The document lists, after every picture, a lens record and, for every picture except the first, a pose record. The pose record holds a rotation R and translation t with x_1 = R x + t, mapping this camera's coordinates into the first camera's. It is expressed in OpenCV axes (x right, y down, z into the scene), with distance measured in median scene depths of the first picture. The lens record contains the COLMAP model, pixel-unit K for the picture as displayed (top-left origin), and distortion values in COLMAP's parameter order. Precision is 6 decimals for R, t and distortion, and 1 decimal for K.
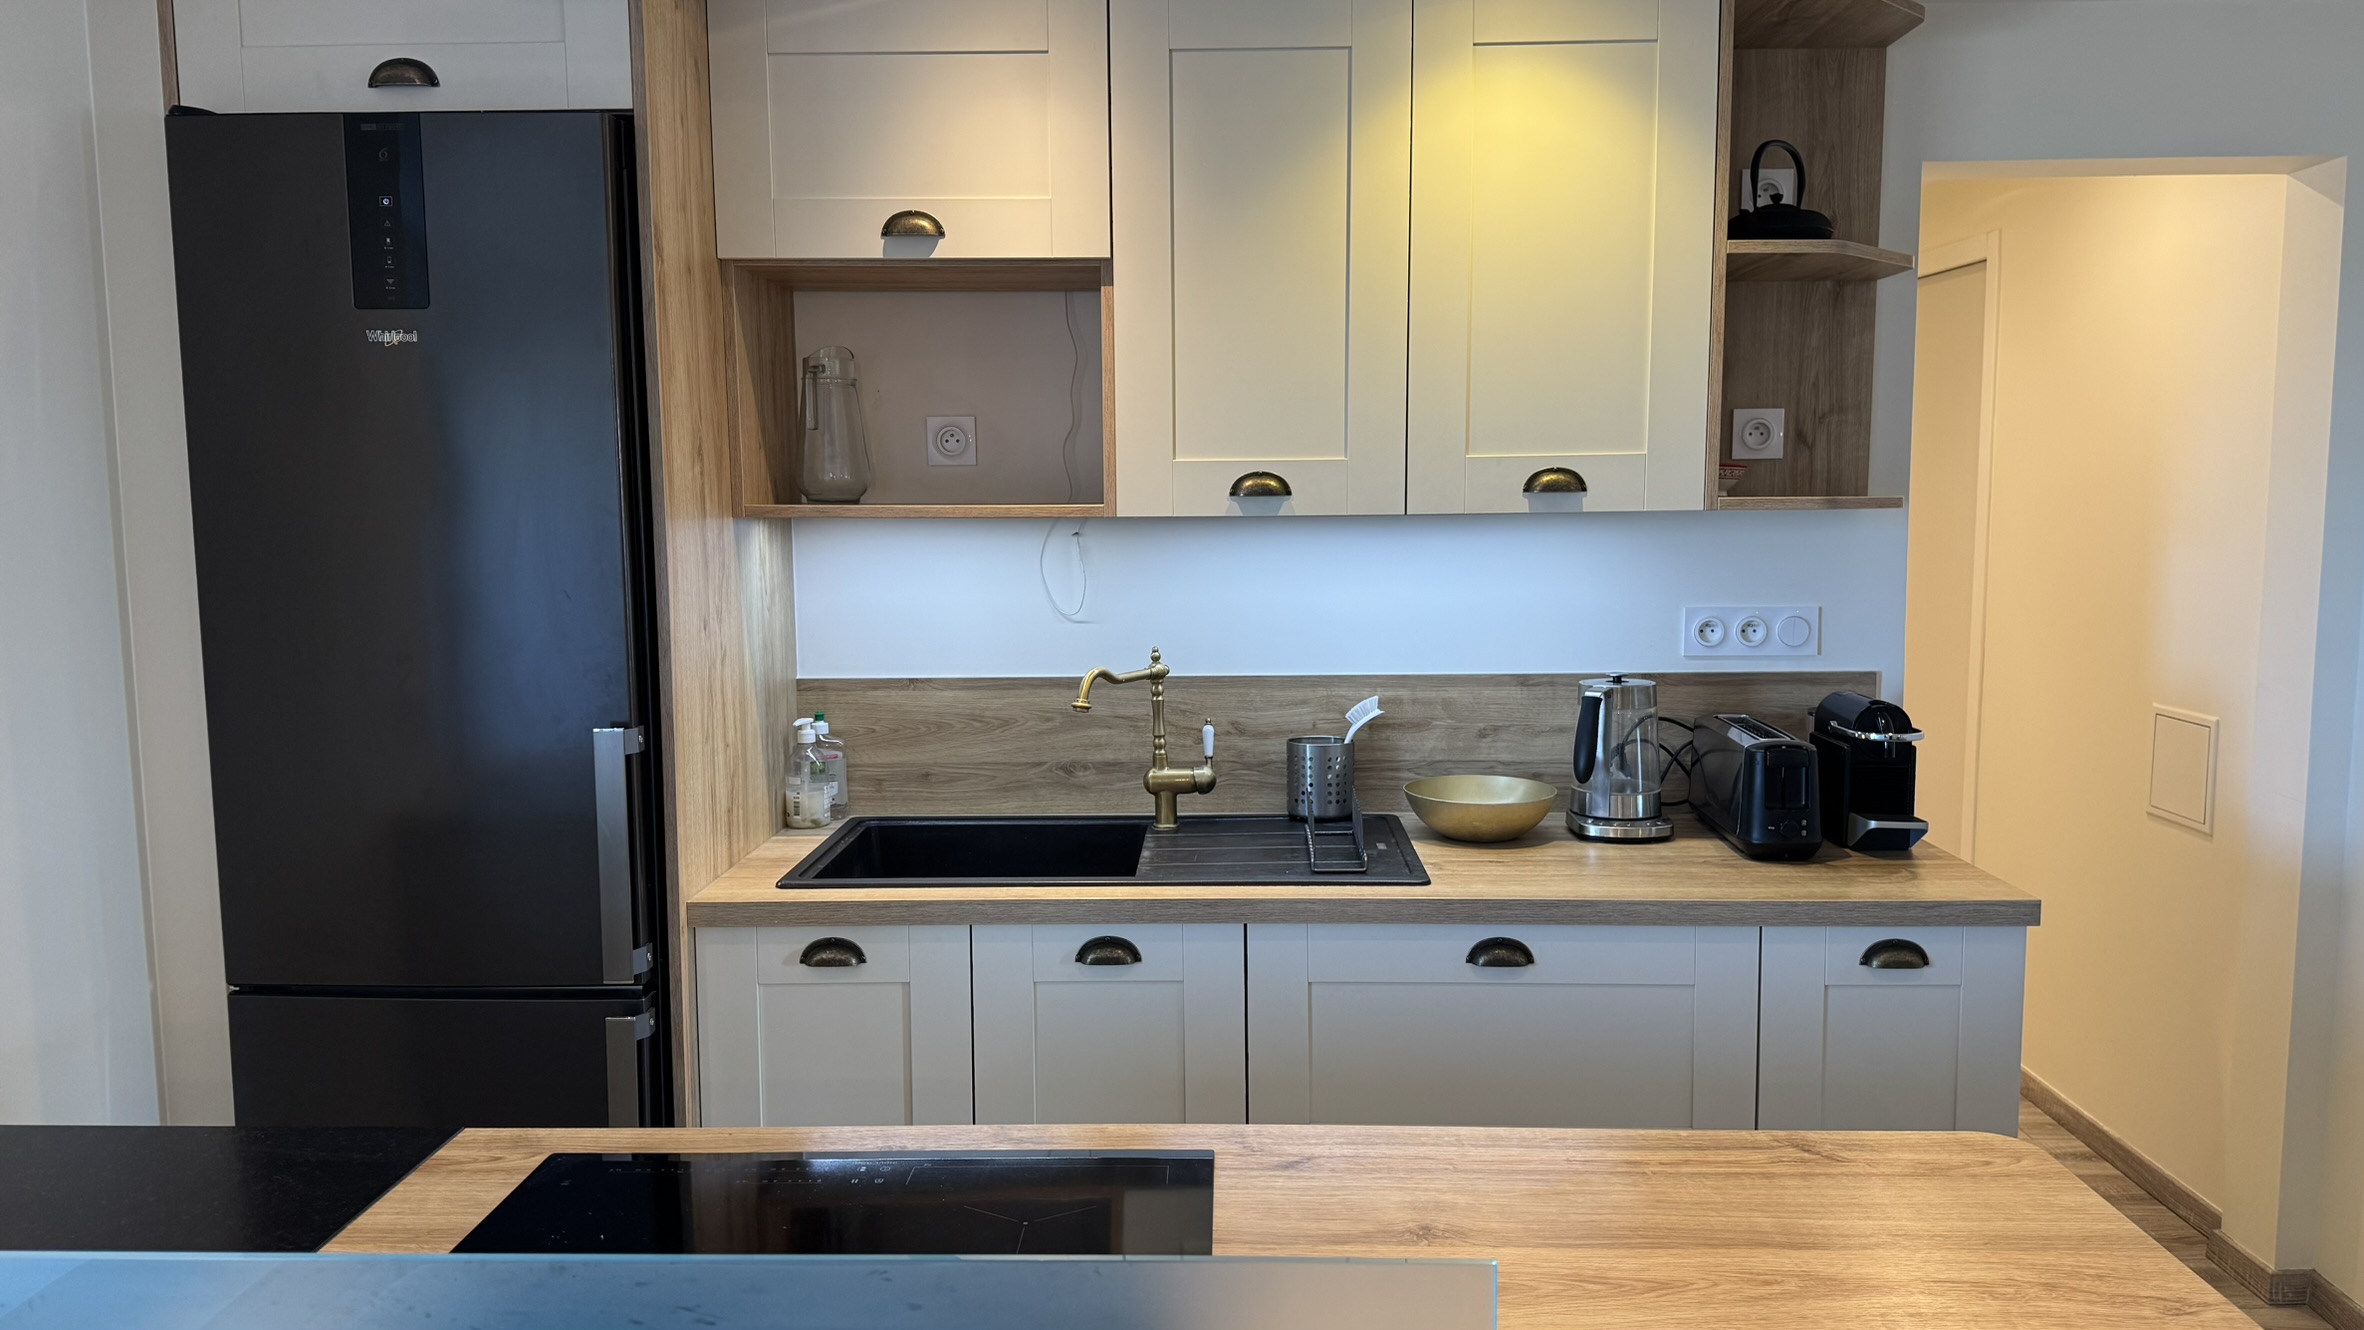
lens RADIAL K [[1635.7, 0, 1182.0], [0, 1635.7, 665.0], [0, 0, 1]] dist [0.124247, -0.187065]
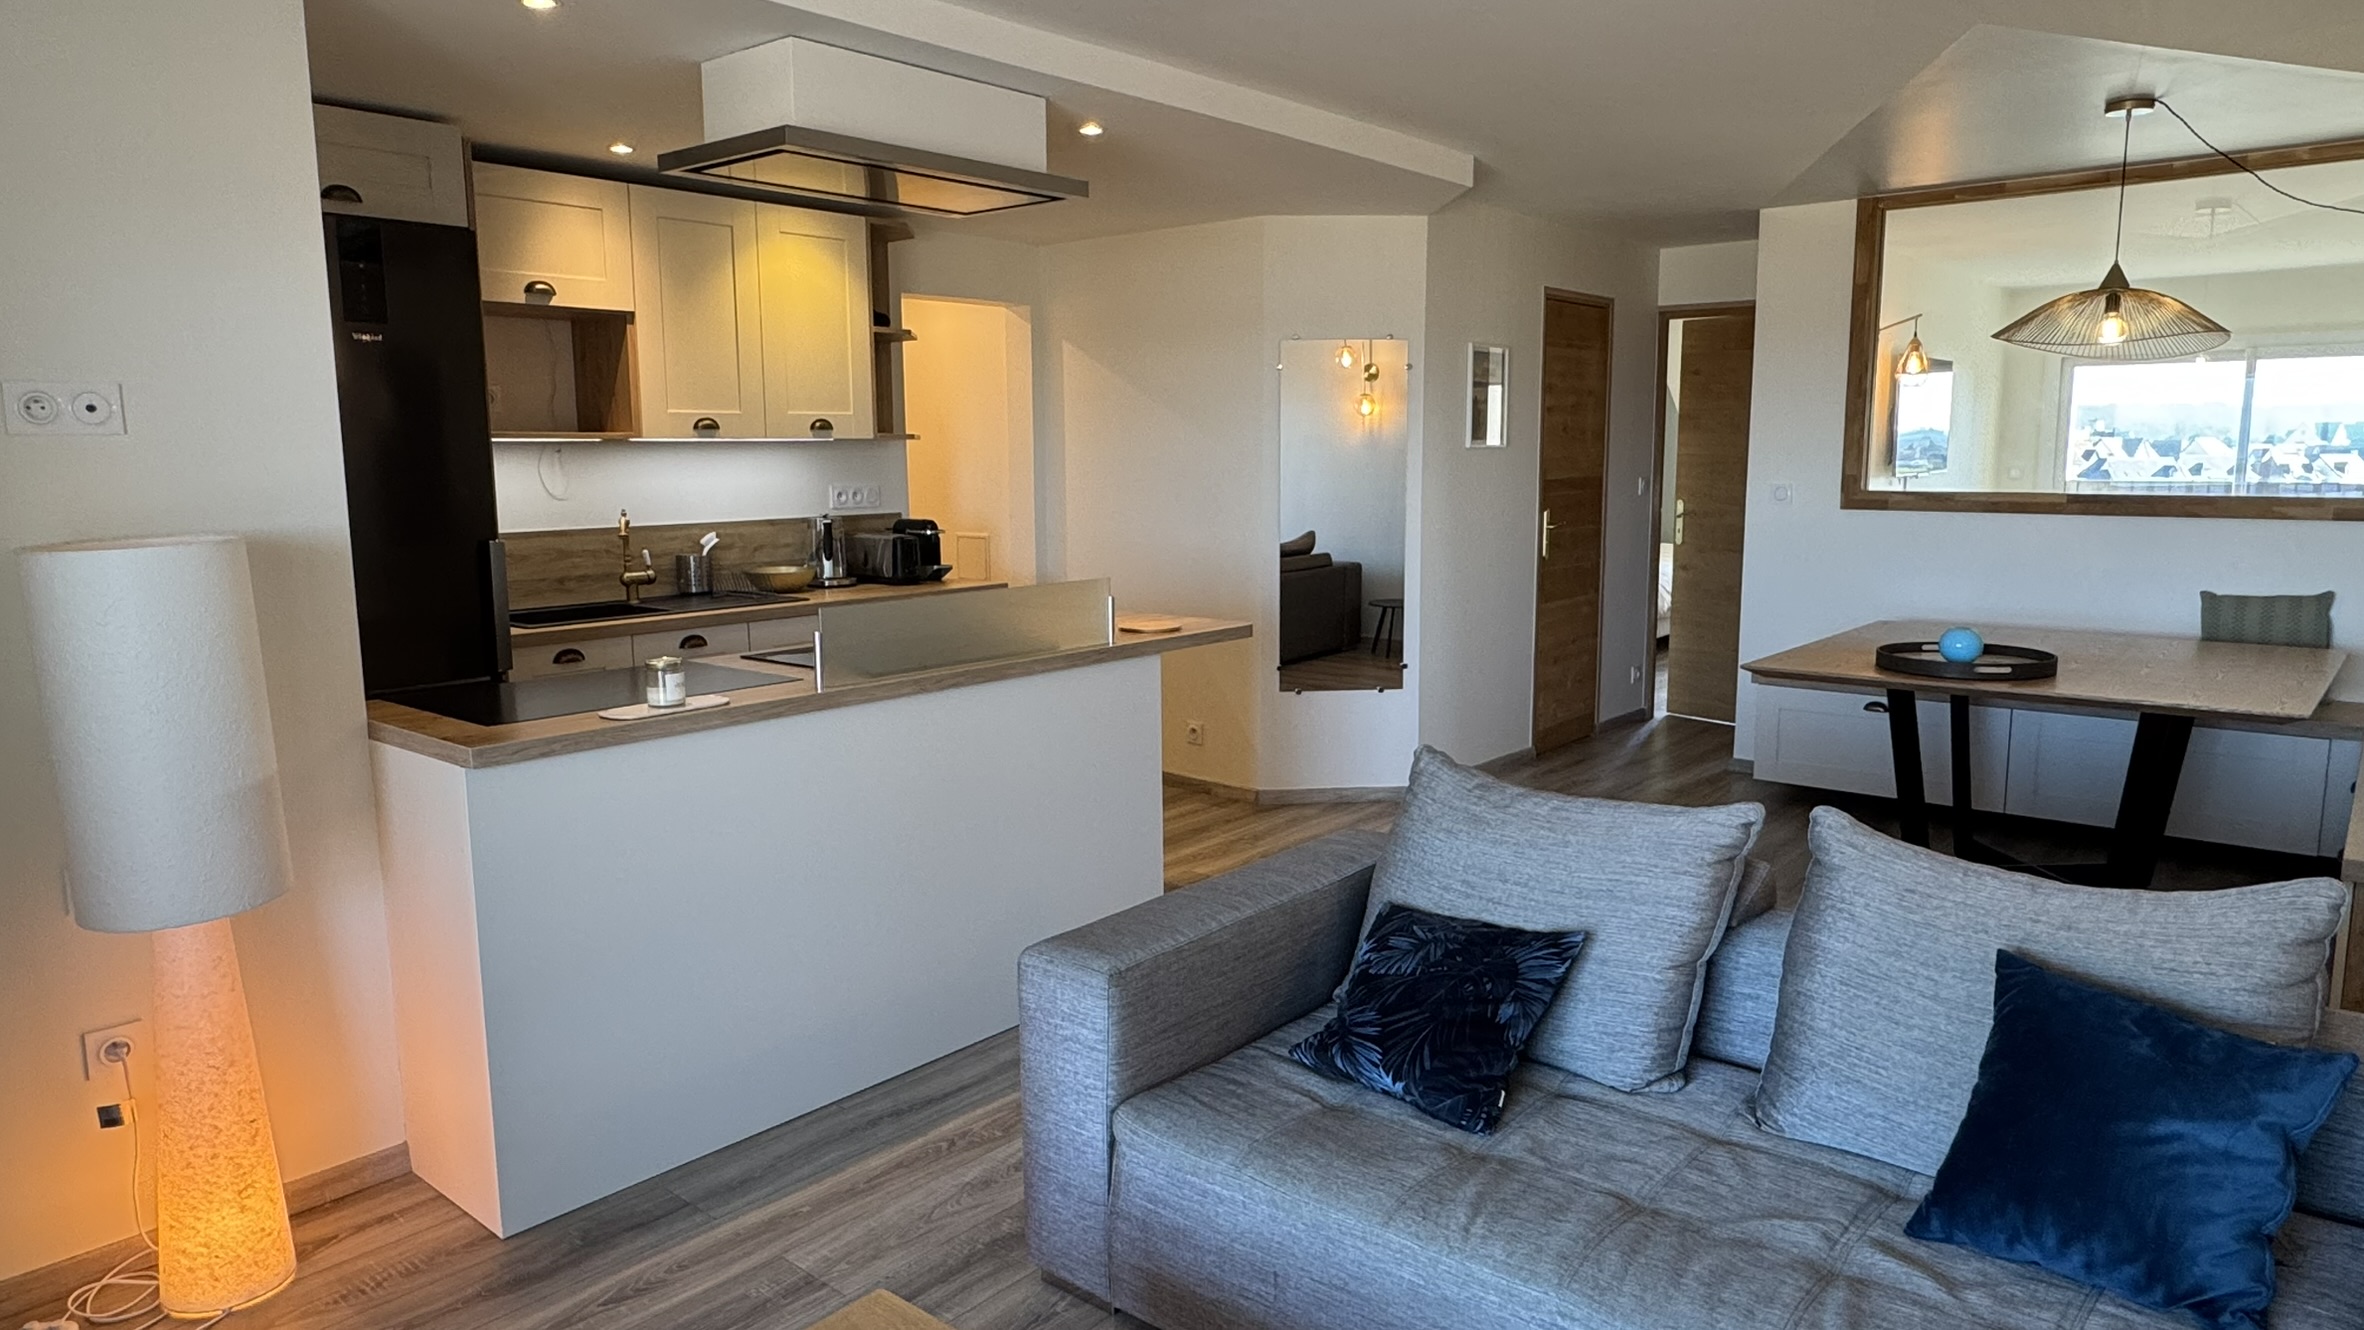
lens RADIAL K [[1455.8, 0, 1182.0], [0, 1455.8, 665.0], [0, 0, 1]] dist [0.001207, 0.000826]
pose [[0.615754, -0.112659, 0.779843, -0.978555], [0.089867, 0.993309, 0.072539, 0.107043], [-0.782797, 0.025416, 0.621758, -0.584448]]
